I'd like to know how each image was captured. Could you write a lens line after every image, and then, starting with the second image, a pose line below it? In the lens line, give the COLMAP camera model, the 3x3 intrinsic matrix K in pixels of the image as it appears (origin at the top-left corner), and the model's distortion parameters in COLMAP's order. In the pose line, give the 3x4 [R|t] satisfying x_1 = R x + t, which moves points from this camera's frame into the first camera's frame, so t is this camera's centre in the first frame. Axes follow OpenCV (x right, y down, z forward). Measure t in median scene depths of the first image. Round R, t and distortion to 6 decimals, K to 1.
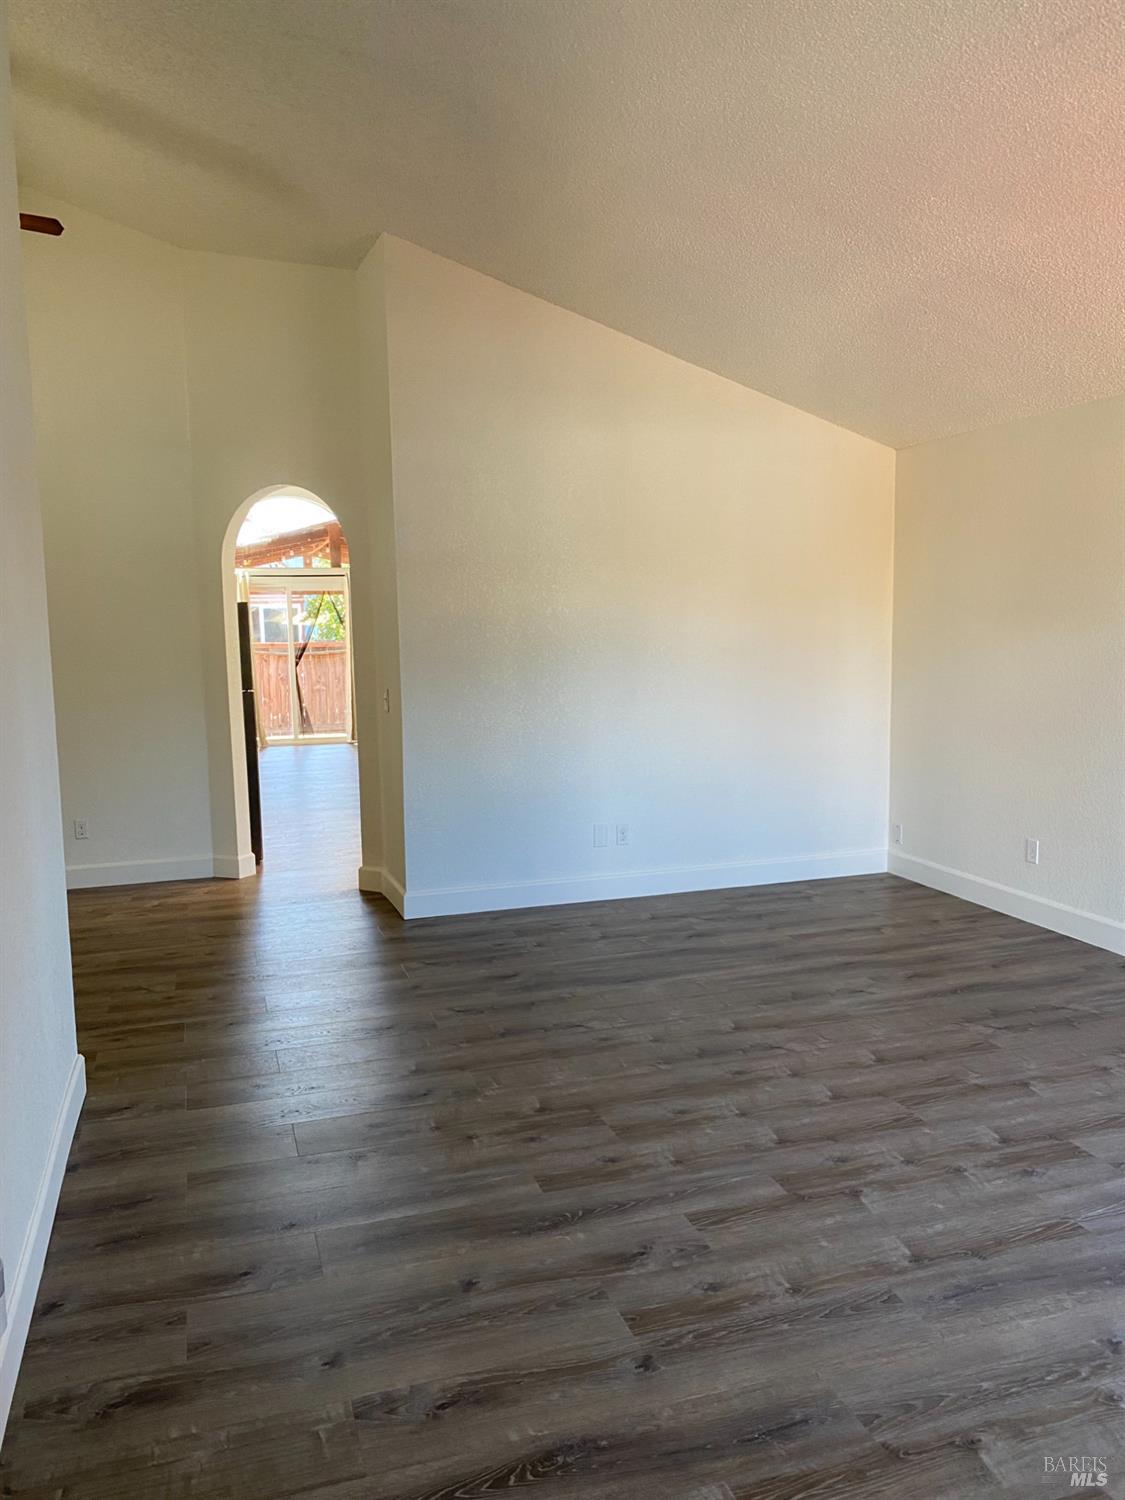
lens RADIAL K [[1132.6, 0, 573.5], [0, 1132.6, 741.1], [0, 0, 1]] dist [0.013027, -0.023695]
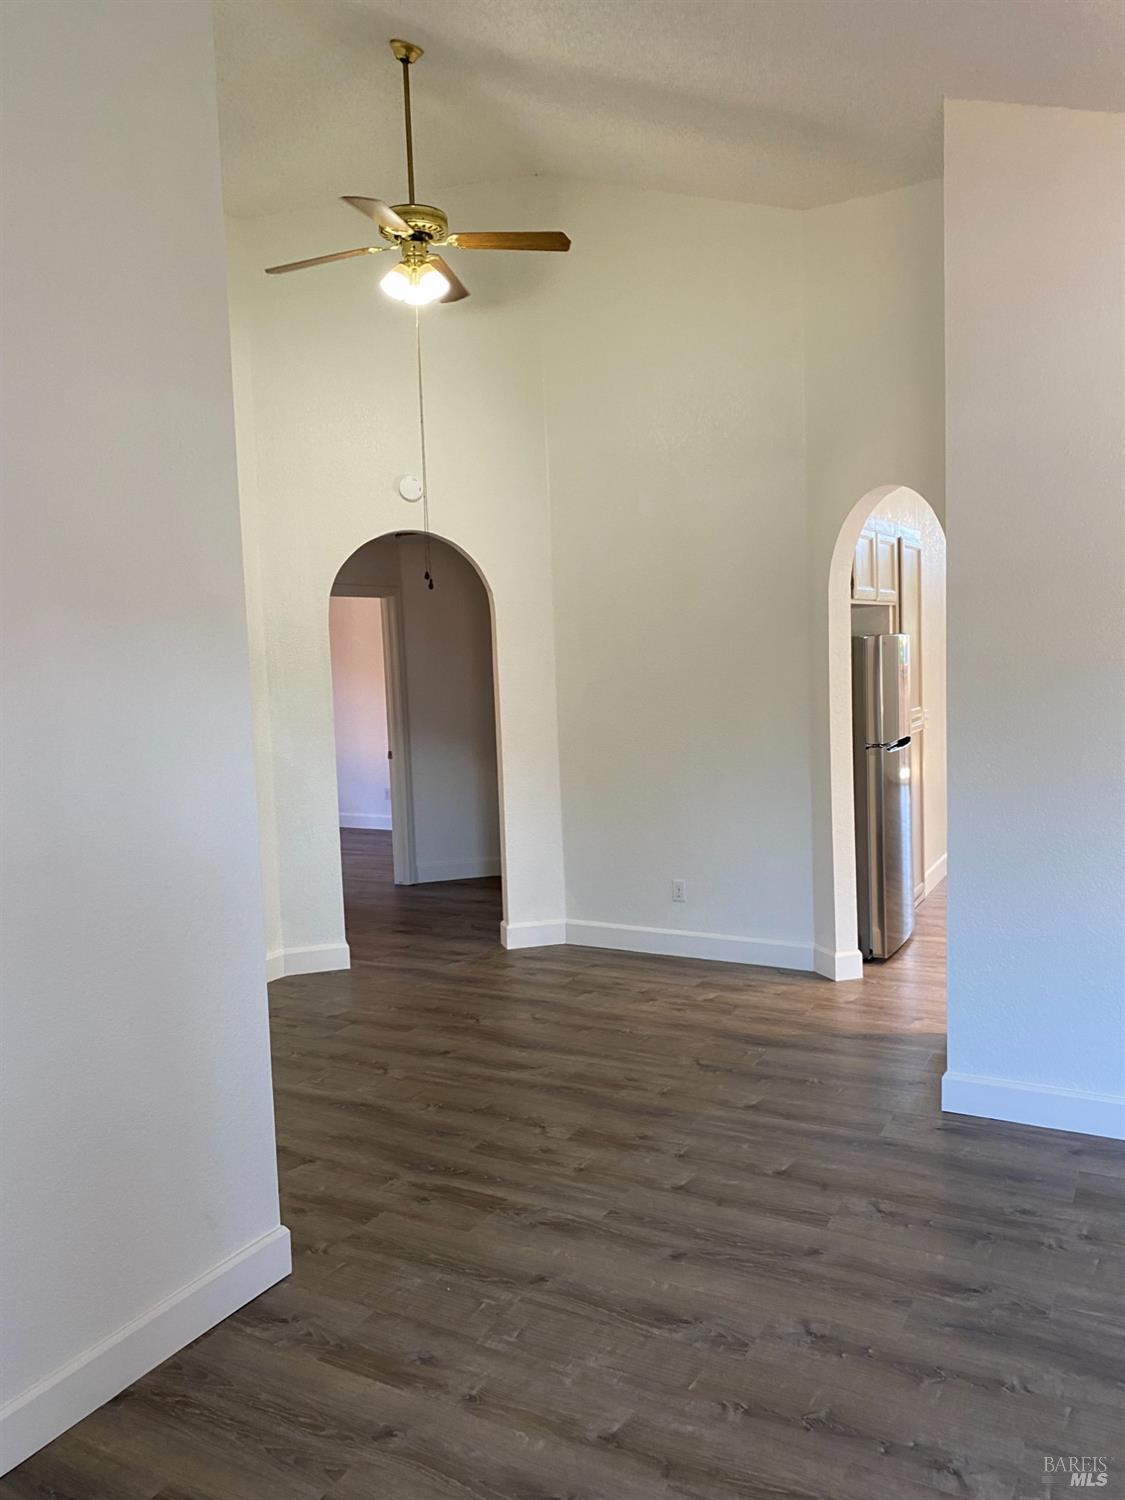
lens RADIAL K [[1132.6, 0, 568.1], [0, 1132.6, 743.8], [0, 0, 1]] dist [0.013027, -0.023695]
pose [[0.682600, 0.060290, -0.728301, 0.178383], [-0.057366, 0.997936, 0.028844, -0.069357], [0.728537, 0.022090, 0.684650, 0.349863]]
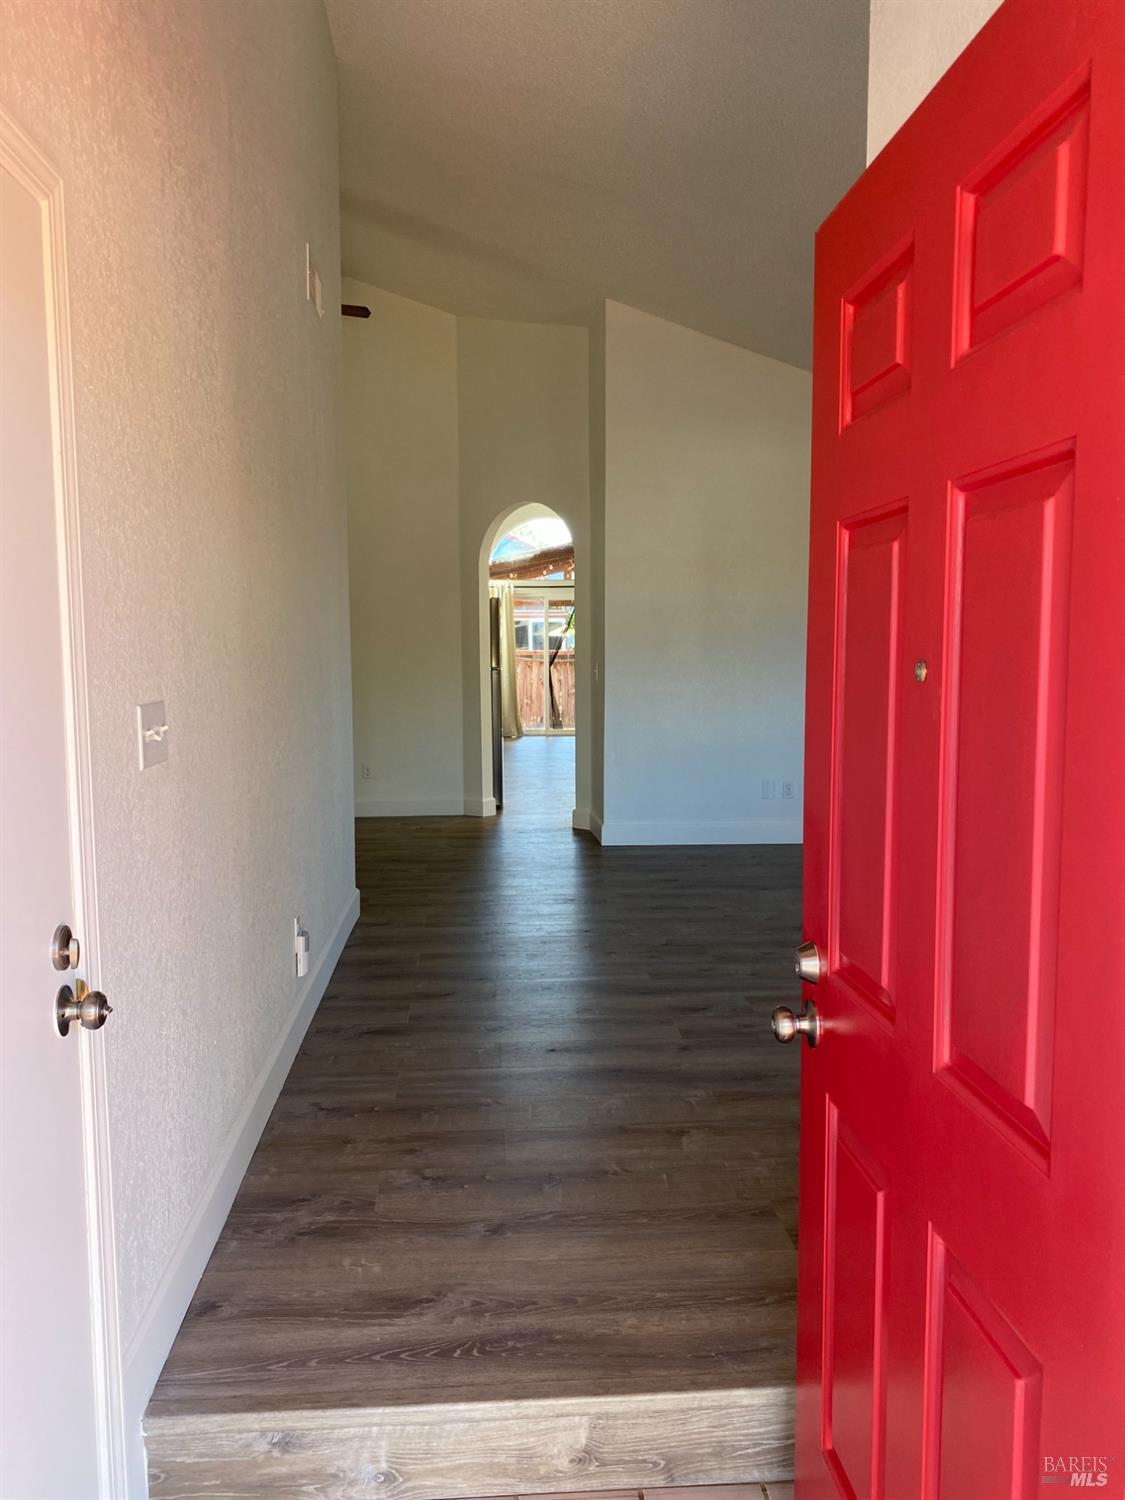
lens RADIAL K [[1132.6, 0, 561.4], [0, 1132.6, 757.5], [0, 0, 1]] dist [0.013027, -0.023695]
pose [[0.969213, 0.037461, -0.243356, 0.105623], [-0.039448, 0.999216, -0.003295, 0.065060], [0.243042, 0.012794, 0.969931, -0.220938]]
